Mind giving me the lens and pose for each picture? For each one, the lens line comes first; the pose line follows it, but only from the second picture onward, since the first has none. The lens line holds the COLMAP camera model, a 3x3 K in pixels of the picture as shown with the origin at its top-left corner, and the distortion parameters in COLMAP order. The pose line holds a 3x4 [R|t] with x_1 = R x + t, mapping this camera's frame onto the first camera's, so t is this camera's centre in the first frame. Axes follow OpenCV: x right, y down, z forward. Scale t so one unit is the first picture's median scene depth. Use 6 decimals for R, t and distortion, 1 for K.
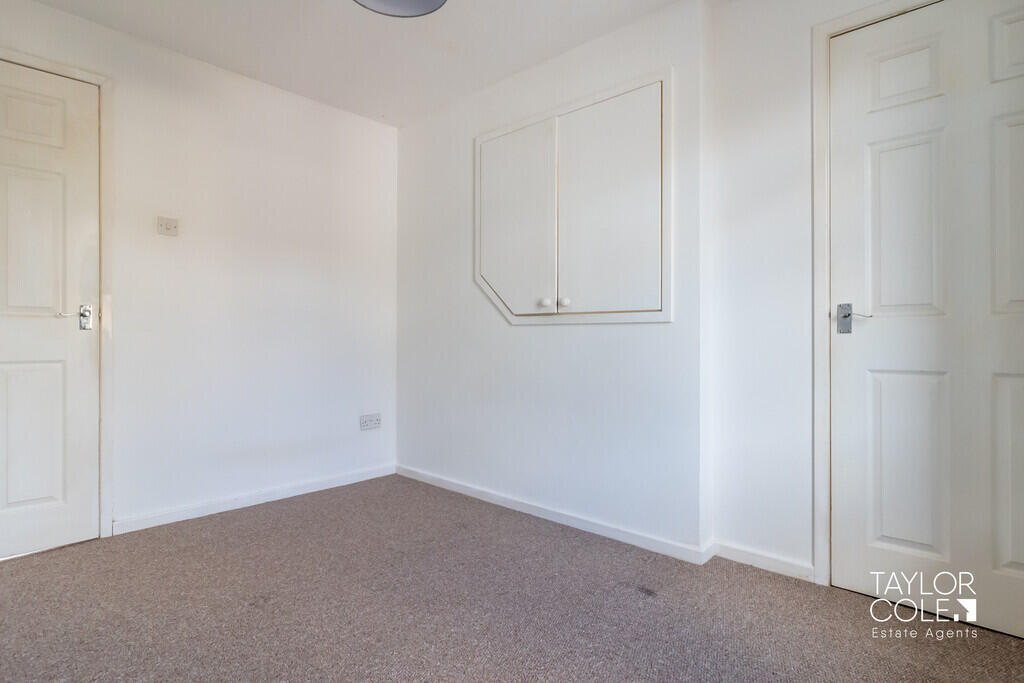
lens RADIAL K [[533.9, 0, 512.0], [0, 533.9, 341.5], [0, 0, 1]] dist [-0.001153, -0.000184]
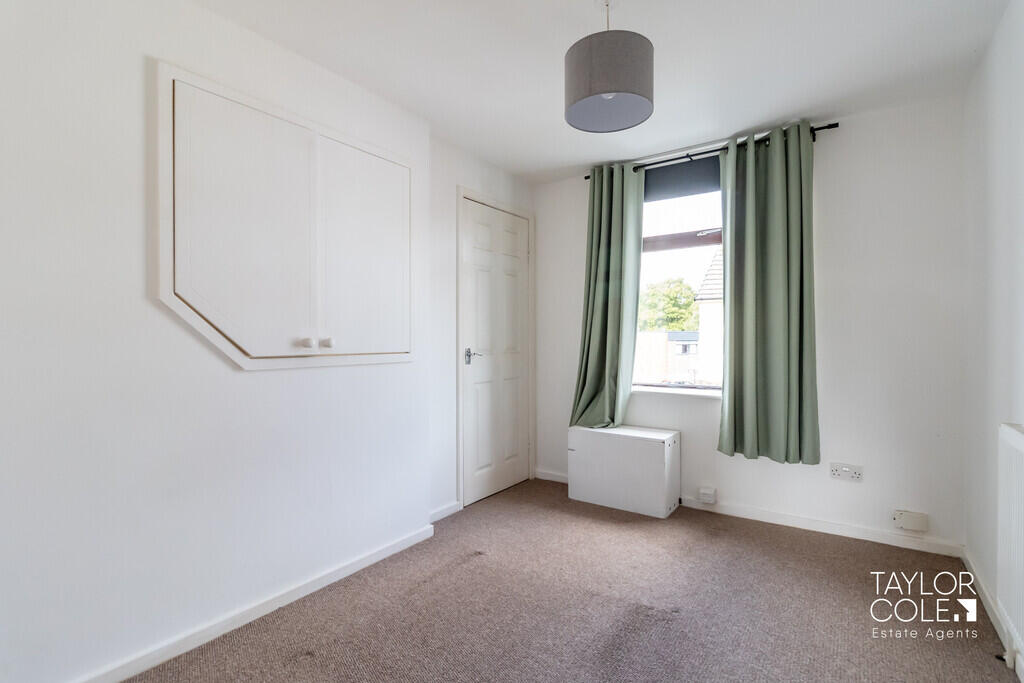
lens RADIAL K [[484.7, 0, 512.0], [0, 484.7, 341.5], [0, 0, 1]] dist [0.000714, 0.000148]
pose [[-0.126085, -0.008620, 0.991982, -0.858057], [0.010085, 0.999899, 0.009971, -0.090219], [-0.991968, 0.011262, -0.125986, 0.884327]]
